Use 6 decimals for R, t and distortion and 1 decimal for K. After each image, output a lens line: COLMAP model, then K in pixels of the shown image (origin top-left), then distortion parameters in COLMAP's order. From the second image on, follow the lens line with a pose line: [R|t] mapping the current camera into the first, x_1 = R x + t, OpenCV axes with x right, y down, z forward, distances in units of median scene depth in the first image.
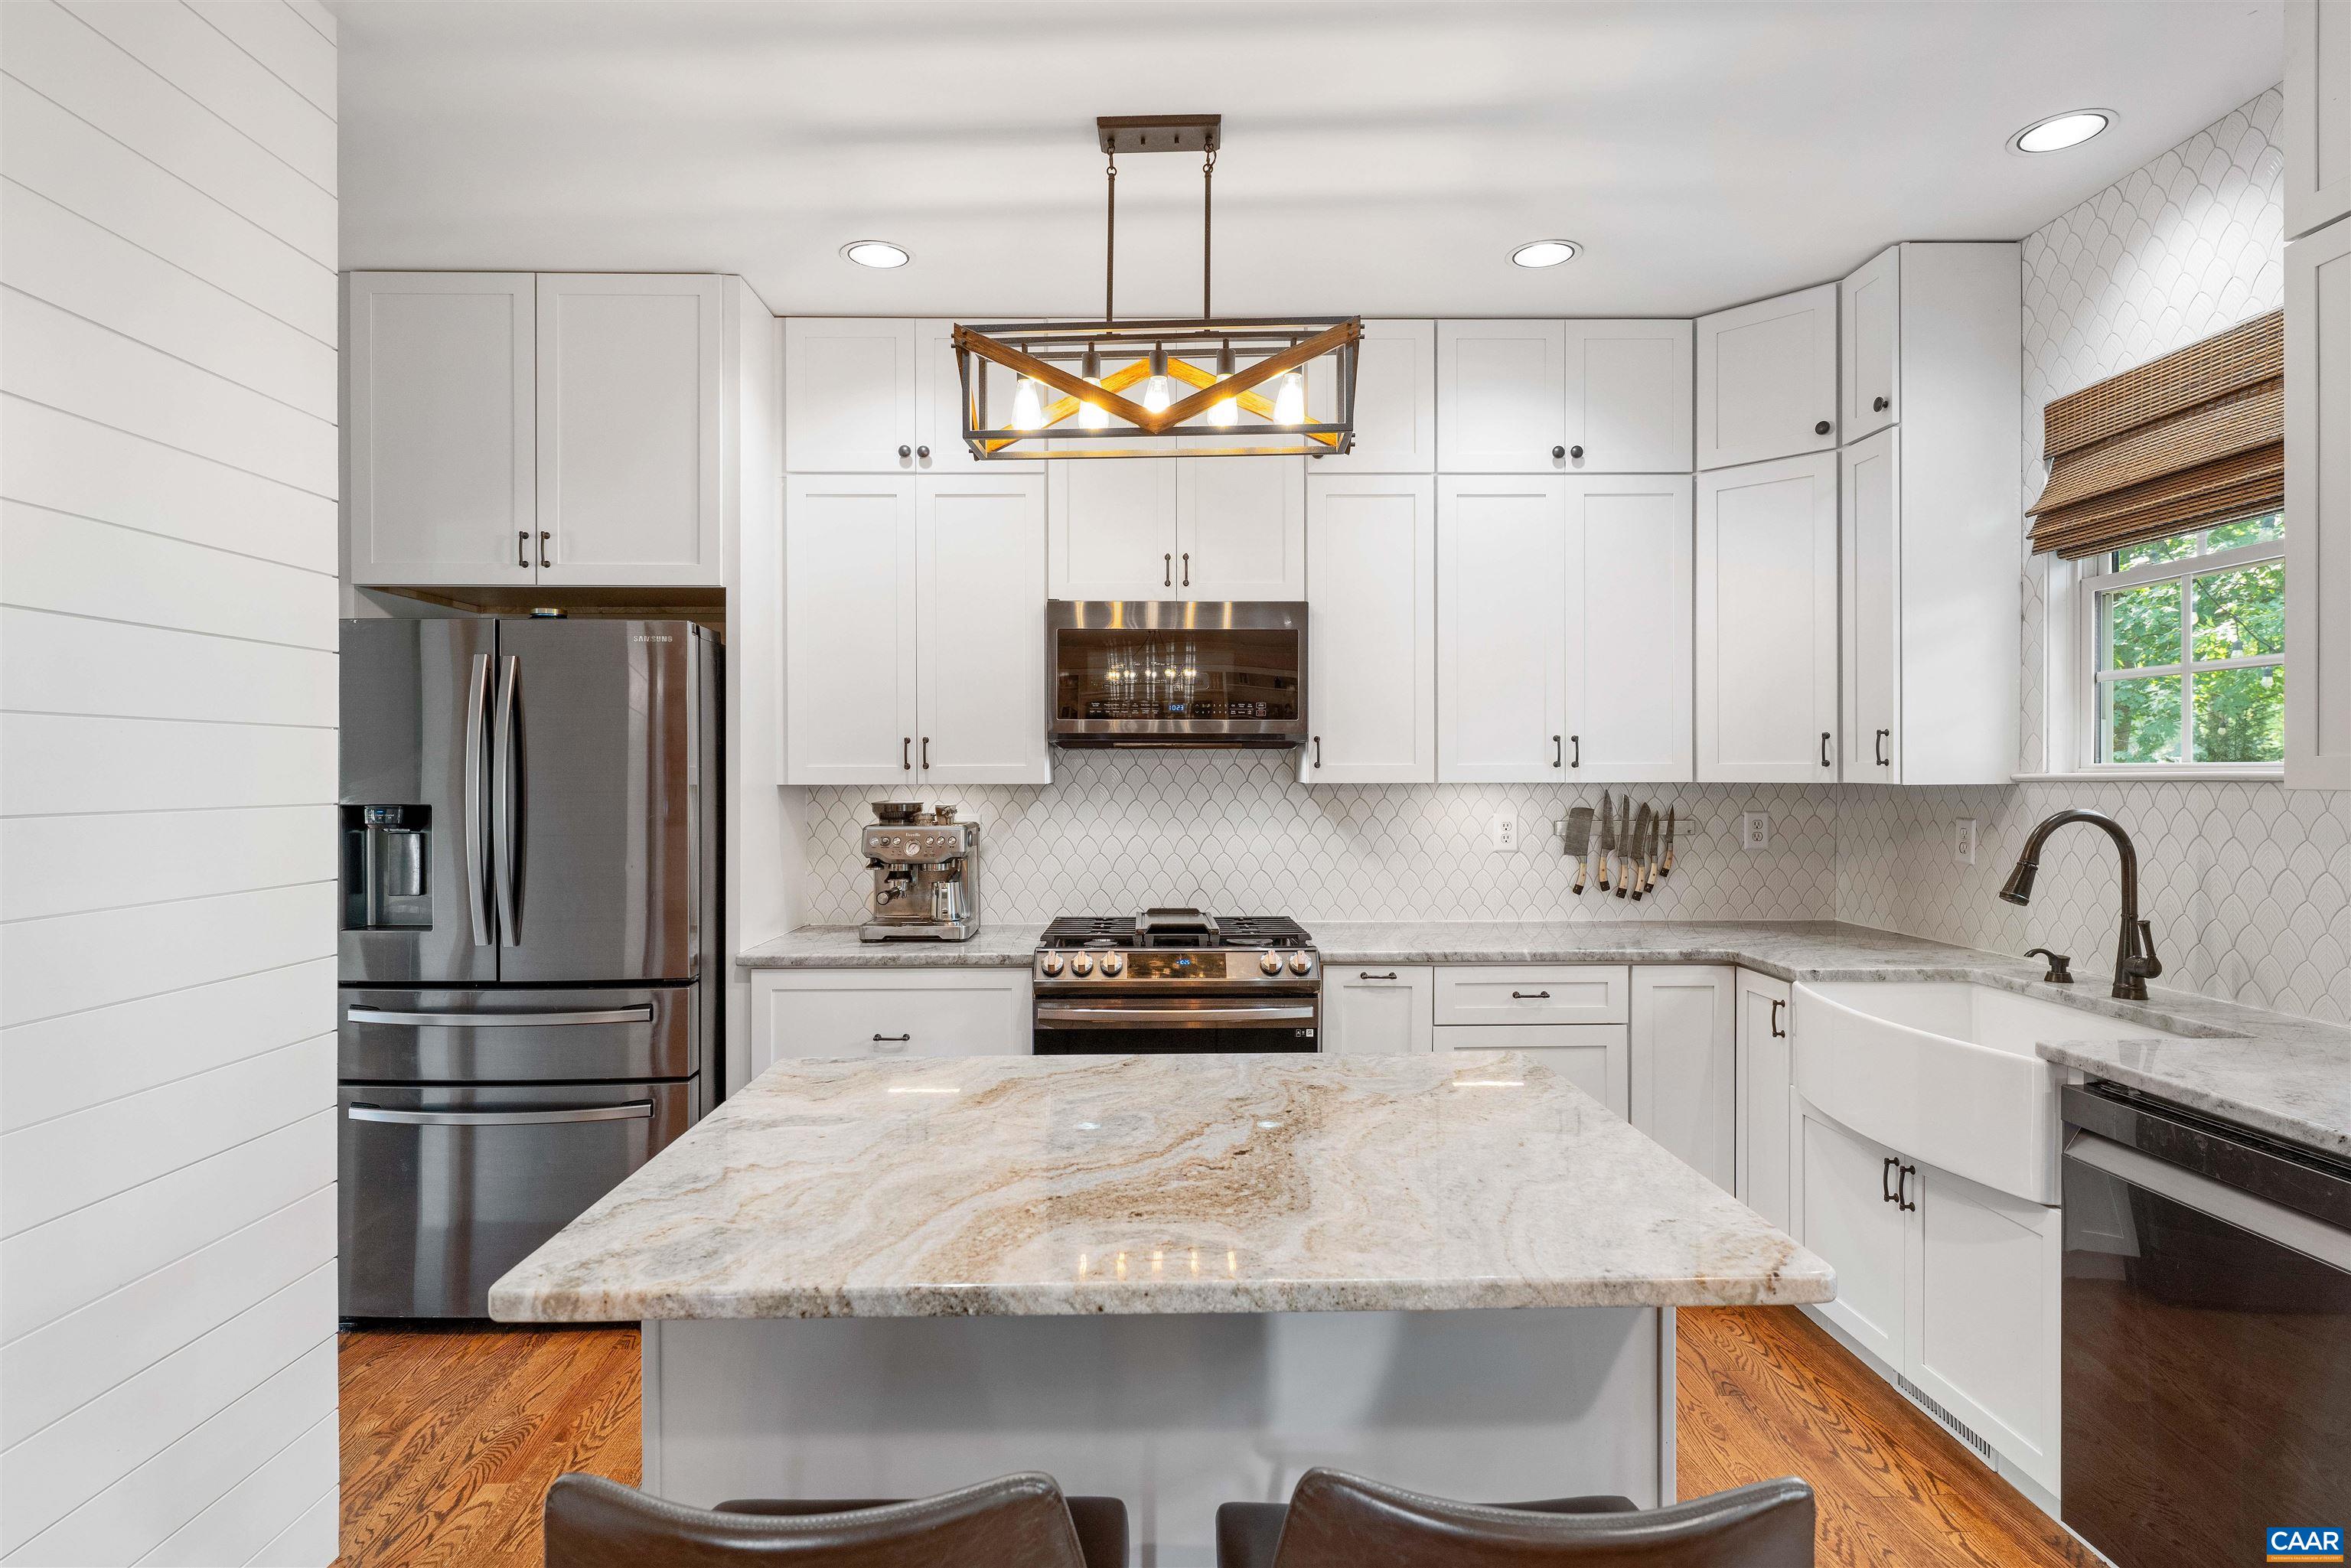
lens RADIAL K [[1221.3, 0, 1162.2], [0, 1221.3, 775.1], [0, 0, 1]] dist [-0.002314, -0.000832]
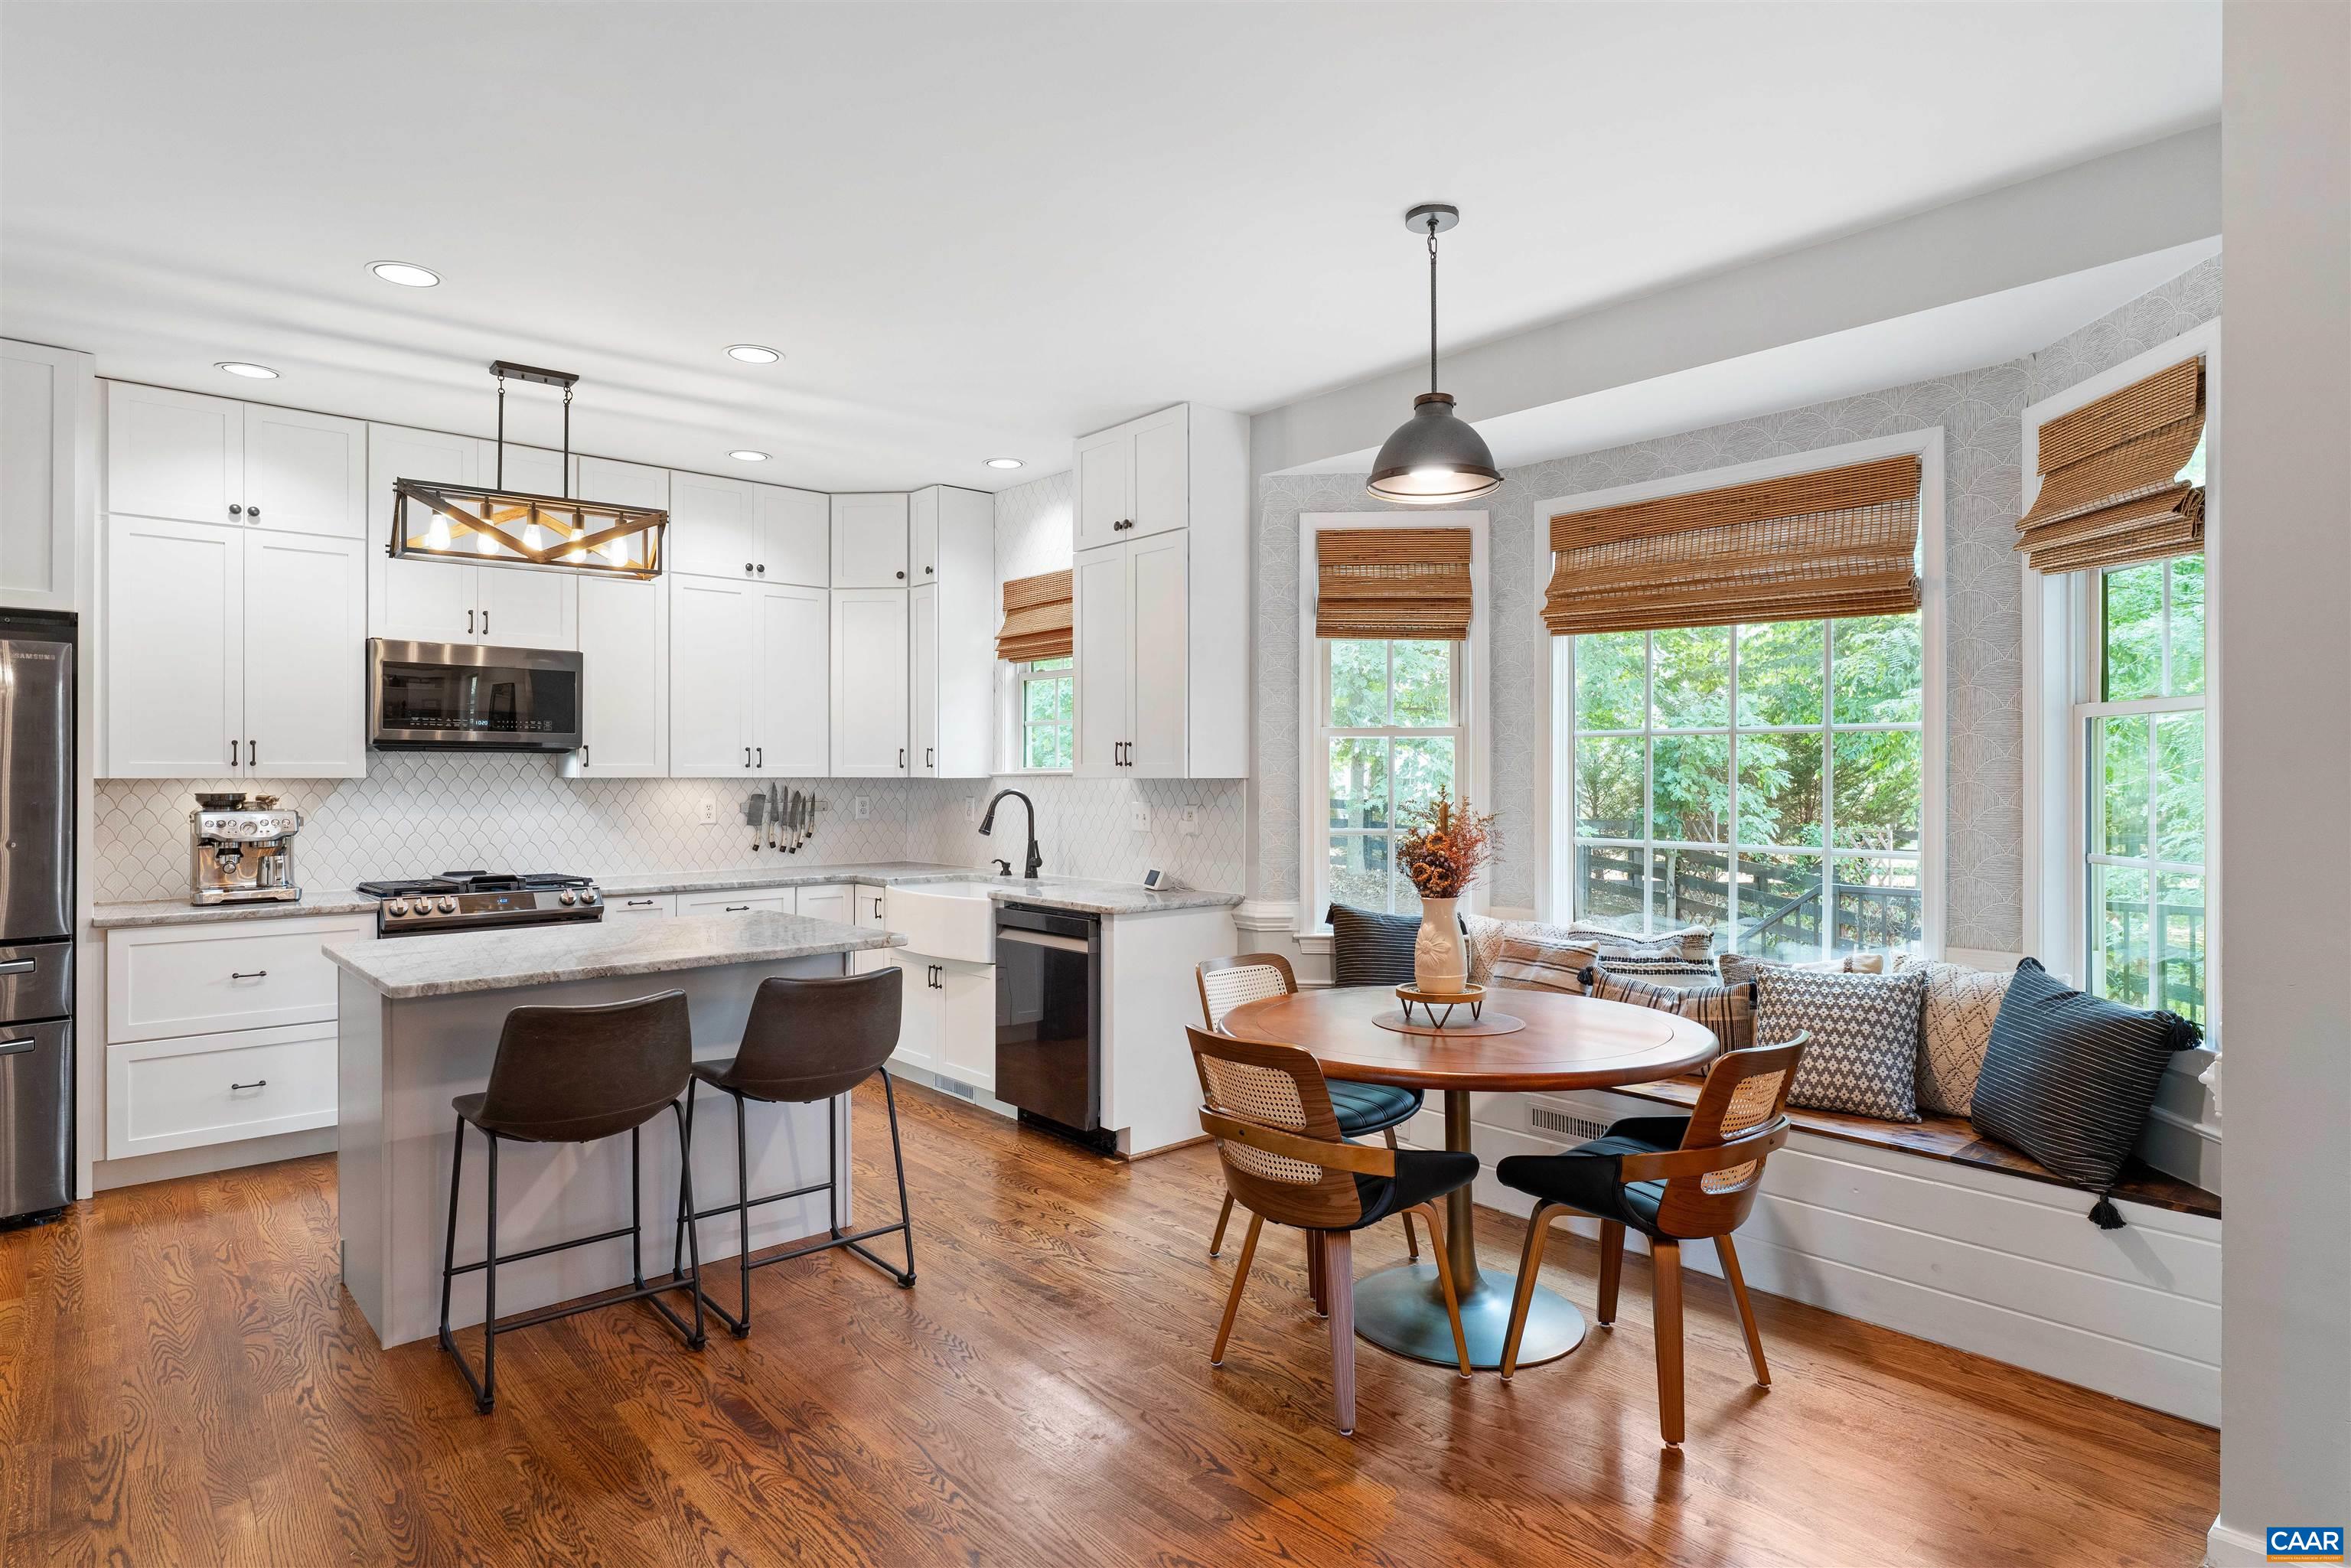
lens RADIAL K [[1262.8, 0, 1166.1], [0, 1262.8, 777.5], [0, 0, 1]] dist [0.000591, -0.000081]
pose [[0.760002, 0.001241, 0.649919, -0.358596], [-0.000806, 0.999999, -0.000967, 0.008253], [-0.649920, 0.000211, 0.760003, -0.647456]]
